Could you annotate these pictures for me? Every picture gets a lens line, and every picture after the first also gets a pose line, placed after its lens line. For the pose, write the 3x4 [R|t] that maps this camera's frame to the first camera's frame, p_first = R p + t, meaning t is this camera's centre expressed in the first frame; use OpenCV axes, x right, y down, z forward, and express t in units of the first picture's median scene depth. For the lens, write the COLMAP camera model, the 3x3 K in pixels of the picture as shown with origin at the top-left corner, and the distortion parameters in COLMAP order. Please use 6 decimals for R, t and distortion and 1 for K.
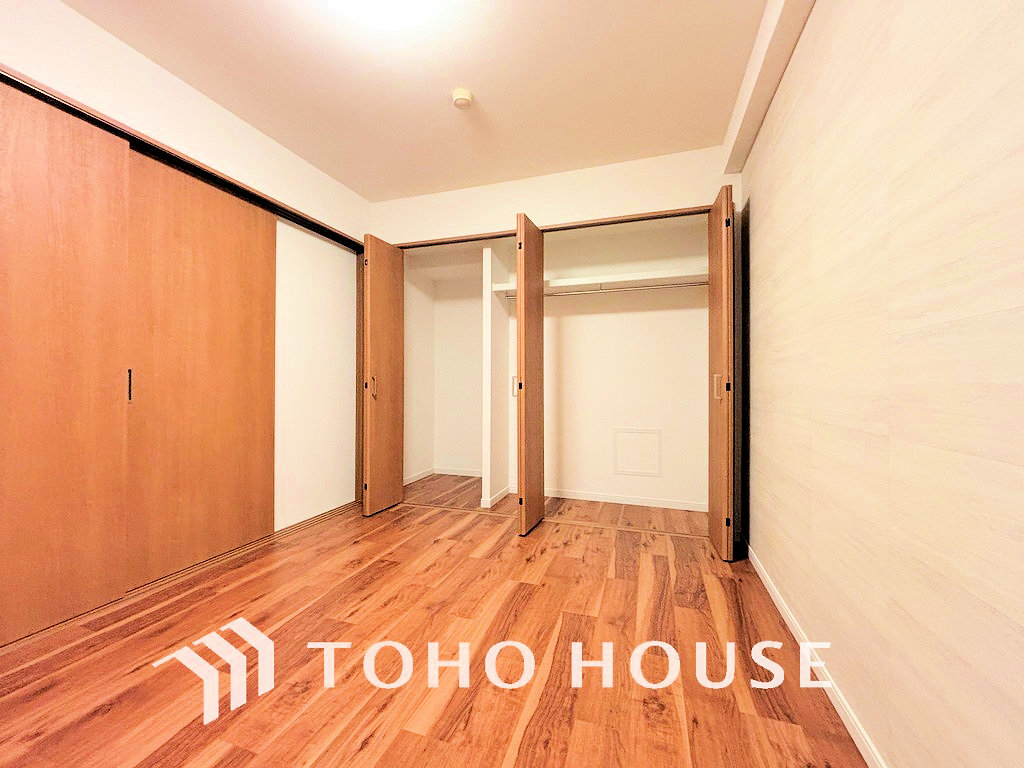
lens RADIAL K [[407.1, 0, 508.6], [0, 407.1, 384.2], [0, 0, 1]] dist [-0.002966, 0.000731]
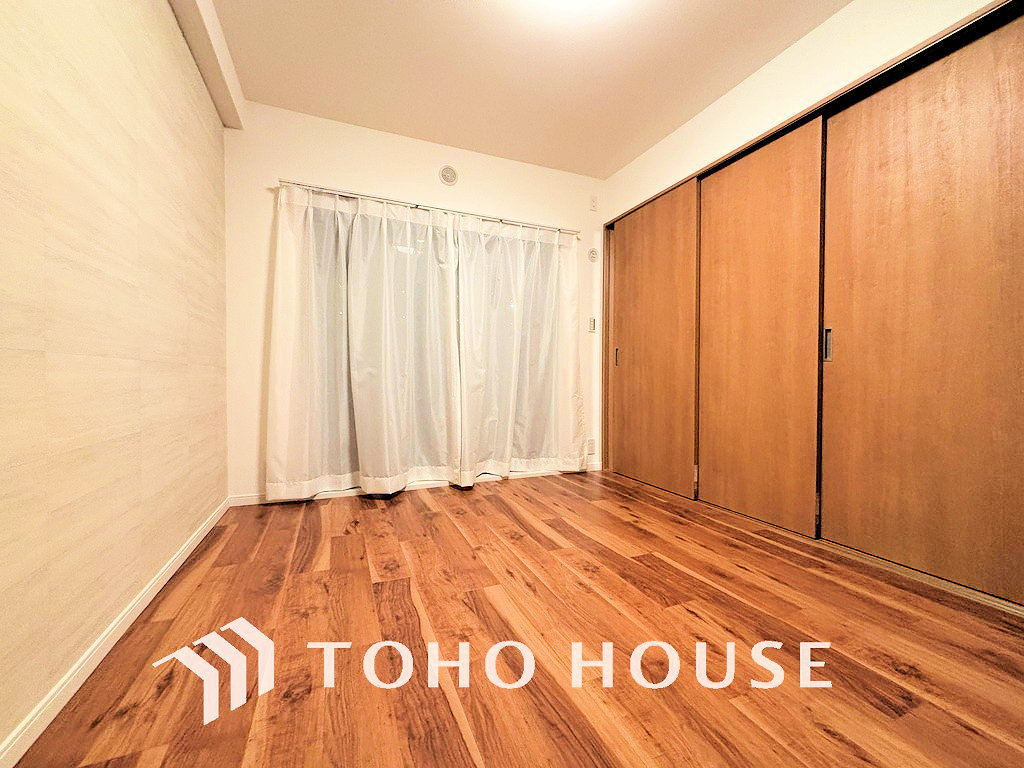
lens RADIAL K [[407.1, 0, 506.2], [0, 407.1, 380.3], [0, 0, 1]] dist [-0.002966, 0.000731]
pose [[-0.744103, 0.002920, -0.668058, 0.450248], [-0.003797, 0.999956, 0.008599, 0.107924], [0.668054, 0.008935, -0.744059, 1.437115]]
